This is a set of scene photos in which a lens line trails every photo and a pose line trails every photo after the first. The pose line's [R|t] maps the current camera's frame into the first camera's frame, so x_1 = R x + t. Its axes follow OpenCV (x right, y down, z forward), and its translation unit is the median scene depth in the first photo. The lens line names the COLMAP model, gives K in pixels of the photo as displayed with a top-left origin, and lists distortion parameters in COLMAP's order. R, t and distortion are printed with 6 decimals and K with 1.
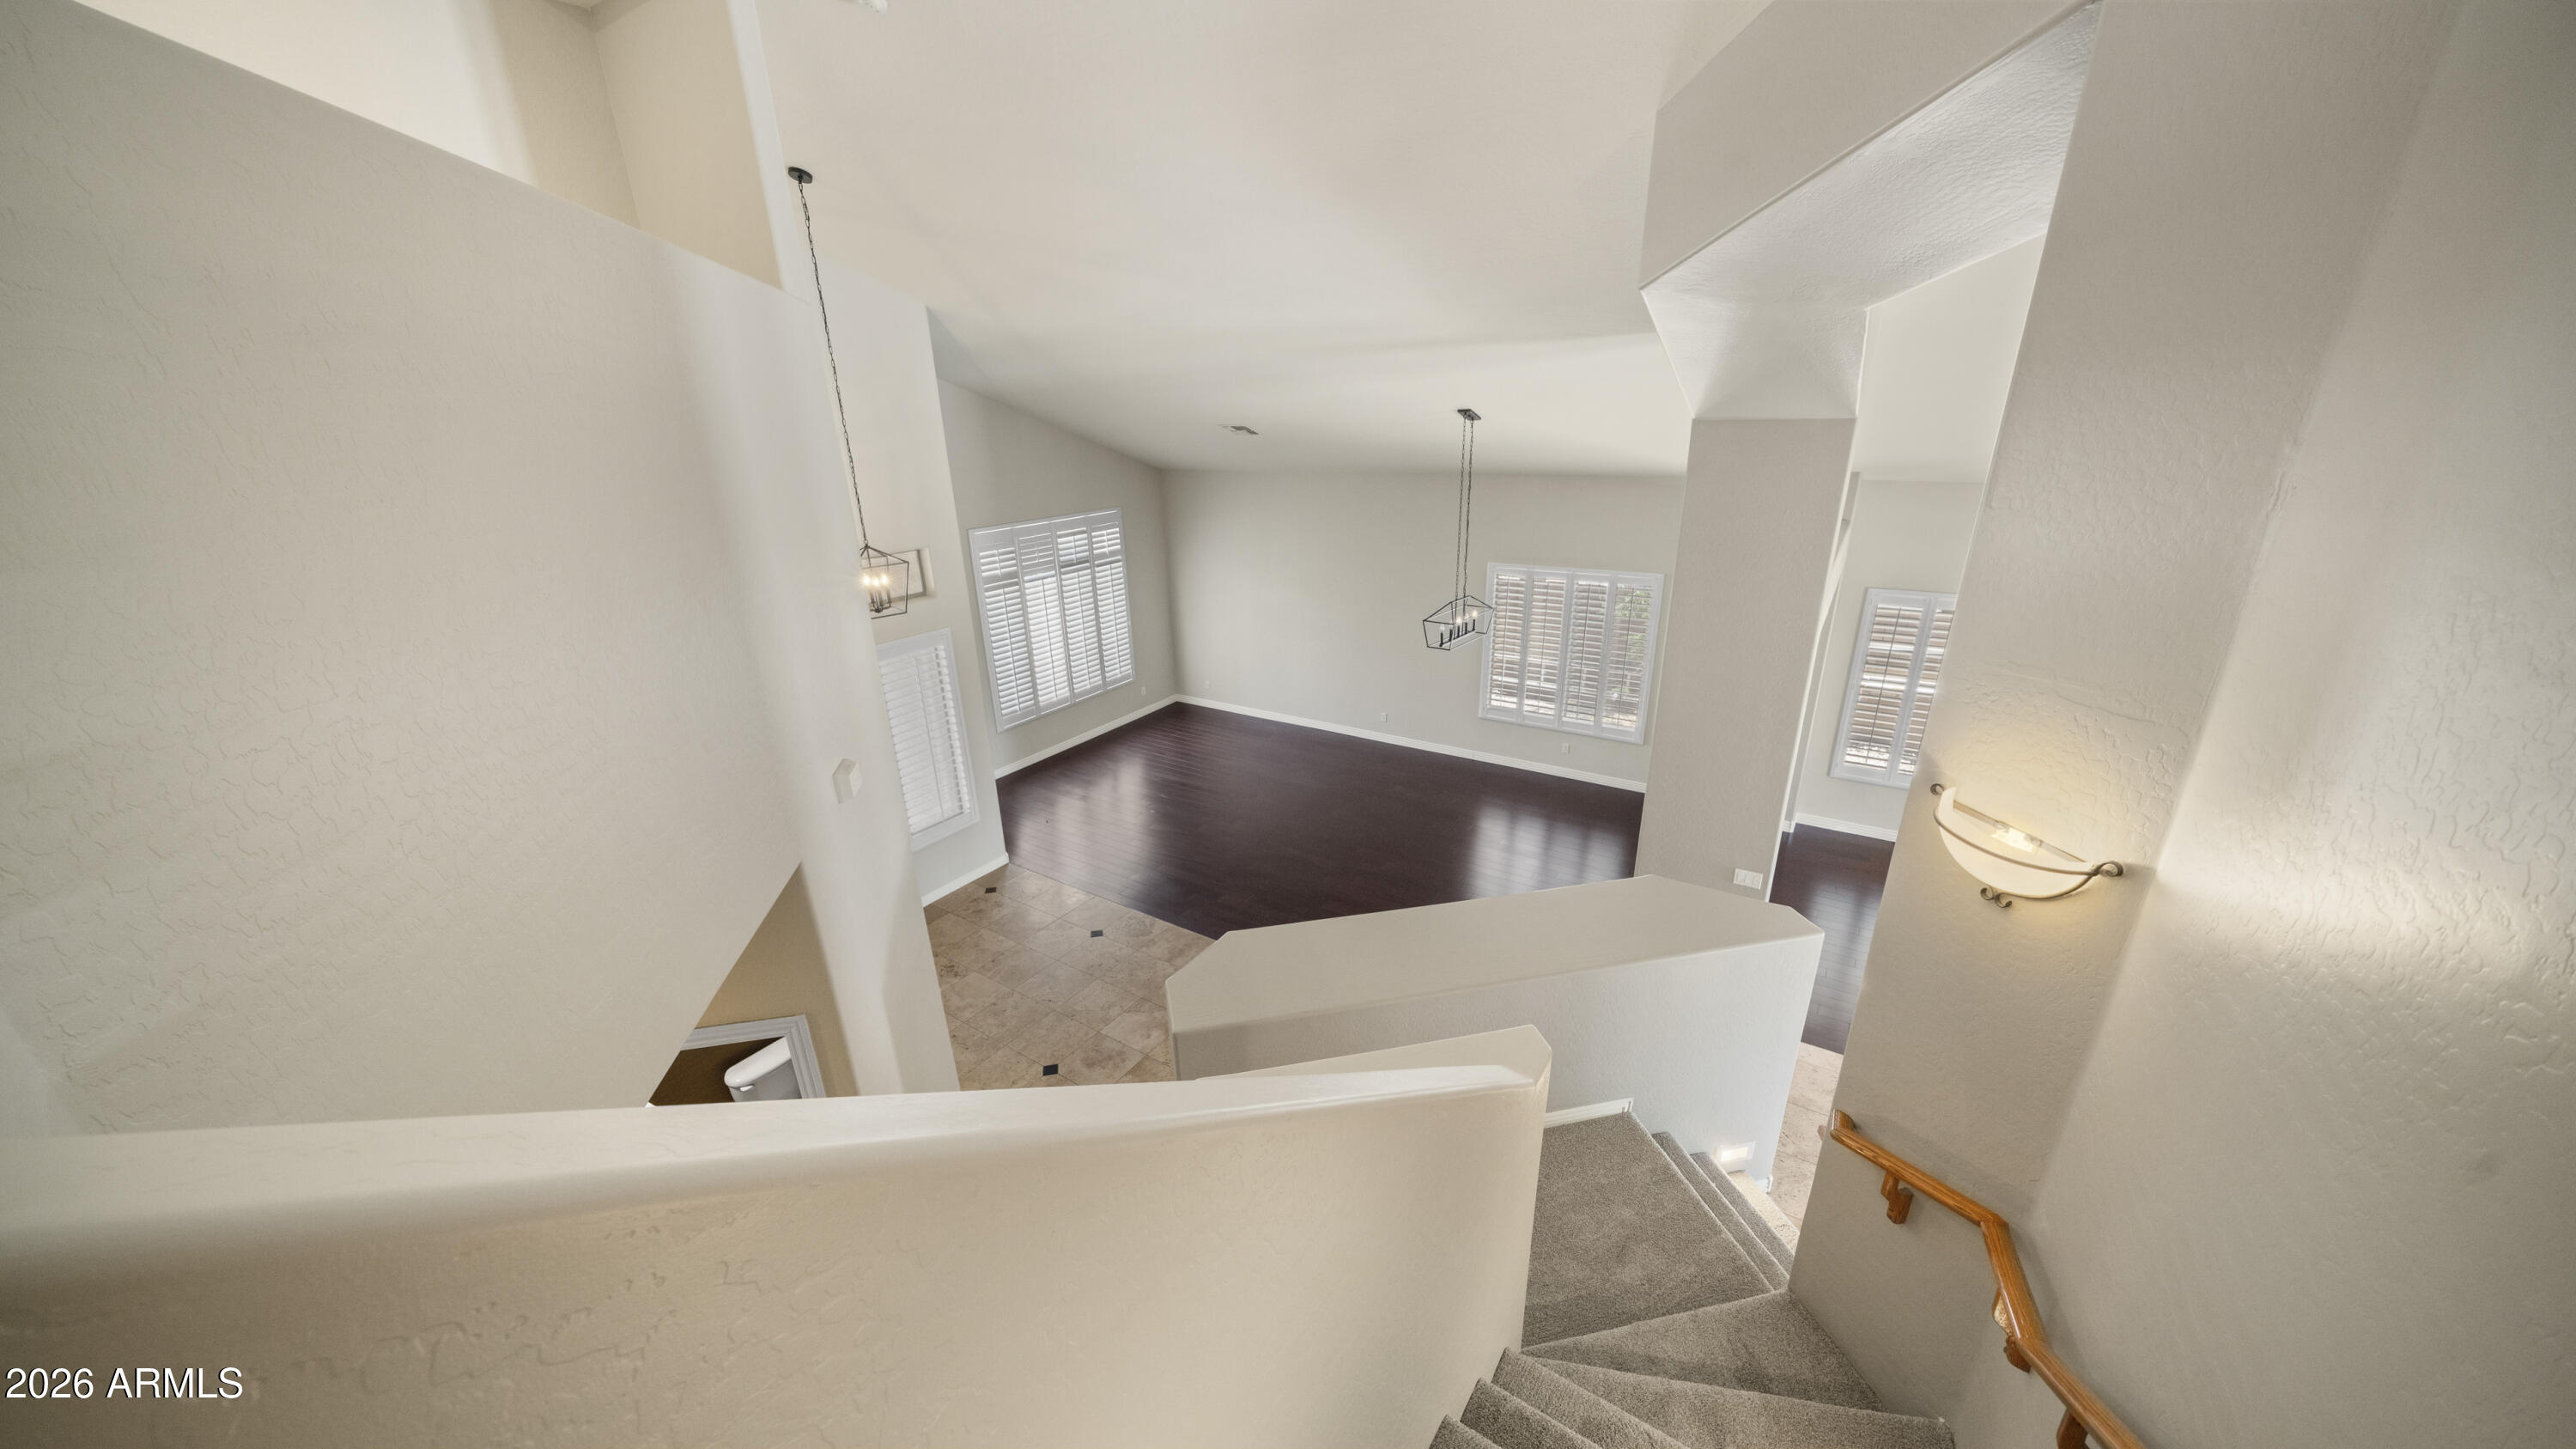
lens RADIAL K [[865.6, 0, 1288.9], [0, 865.6, 718.8], [0, 0, 1]] dist [0.000191, 0.000417]
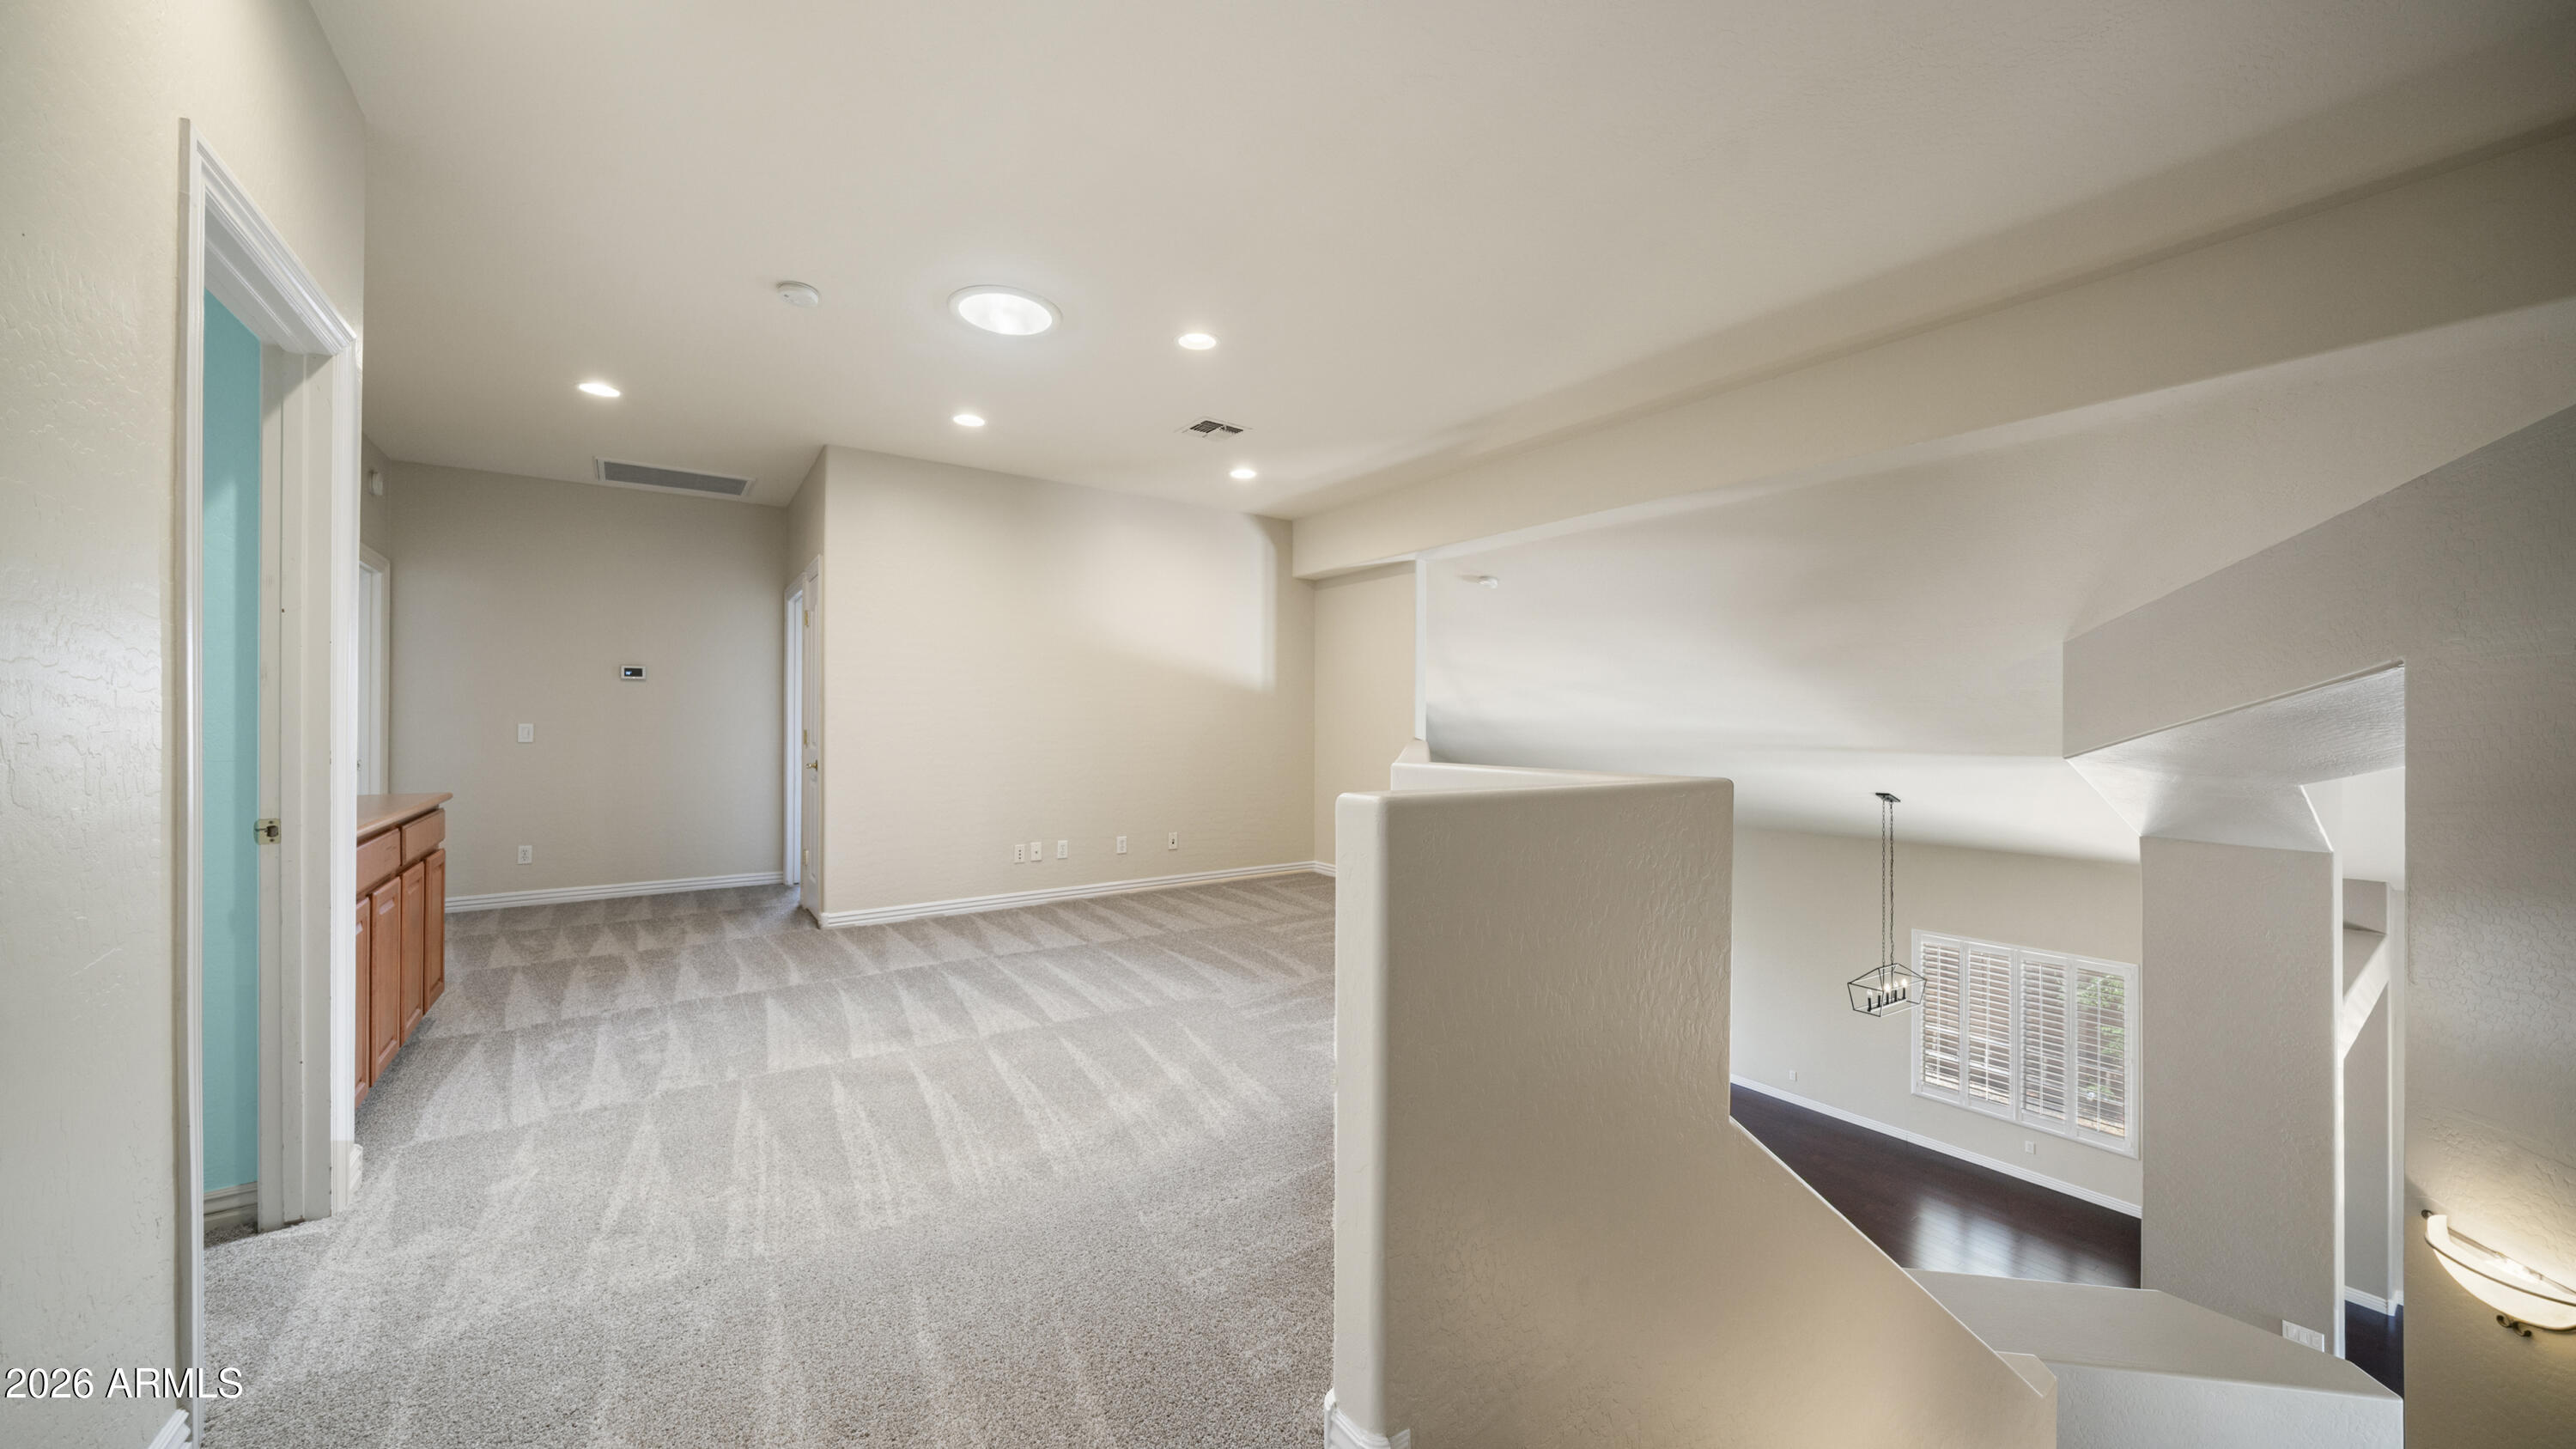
lens RADIAL K [[865.6, 0, 1290.9], [0, 865.6, 723.7], [0, 0, 1]] dist [0.000191, 0.000417]
pose [[0.928310, 0.024637, -0.370990, -0.089560], [-0.147910, 0.939920, -0.307690, 0.014072], [0.341120, 0.340505, 0.876181, -0.257565]]
